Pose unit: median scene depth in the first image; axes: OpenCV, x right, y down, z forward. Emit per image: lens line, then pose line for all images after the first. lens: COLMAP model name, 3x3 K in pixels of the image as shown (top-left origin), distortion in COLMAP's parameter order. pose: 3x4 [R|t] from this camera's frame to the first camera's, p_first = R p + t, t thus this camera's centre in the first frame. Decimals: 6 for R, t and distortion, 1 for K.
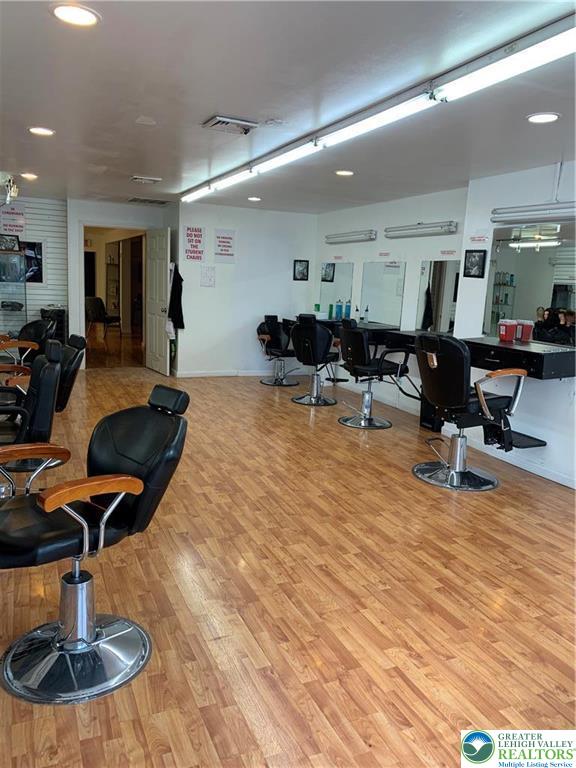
lens RADIAL K [[591.1, 0, 286.1], [0, 591.1, 384.3], [0, 0, 1]] dist [0.042739, -0.044910]
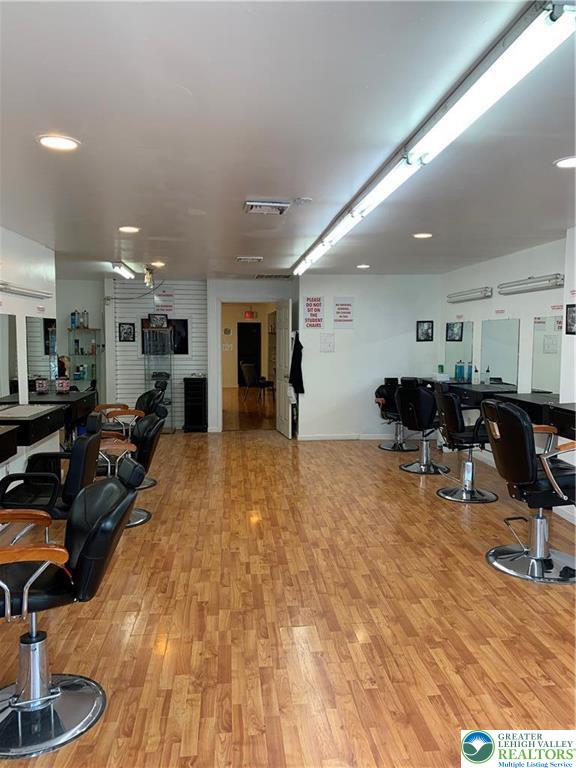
lens RADIAL K [[591.1, 0, 286.3], [0, 591.1, 381.5], [0, 0, 1]] dist [0.042739, -0.044910]
pose [[0.949187, -0.021929, -0.313947, 0.174219], [-0.011118, 0.994610, -0.103086, -0.012794], [0.314515, 0.101338, 0.943828, 0.029710]]
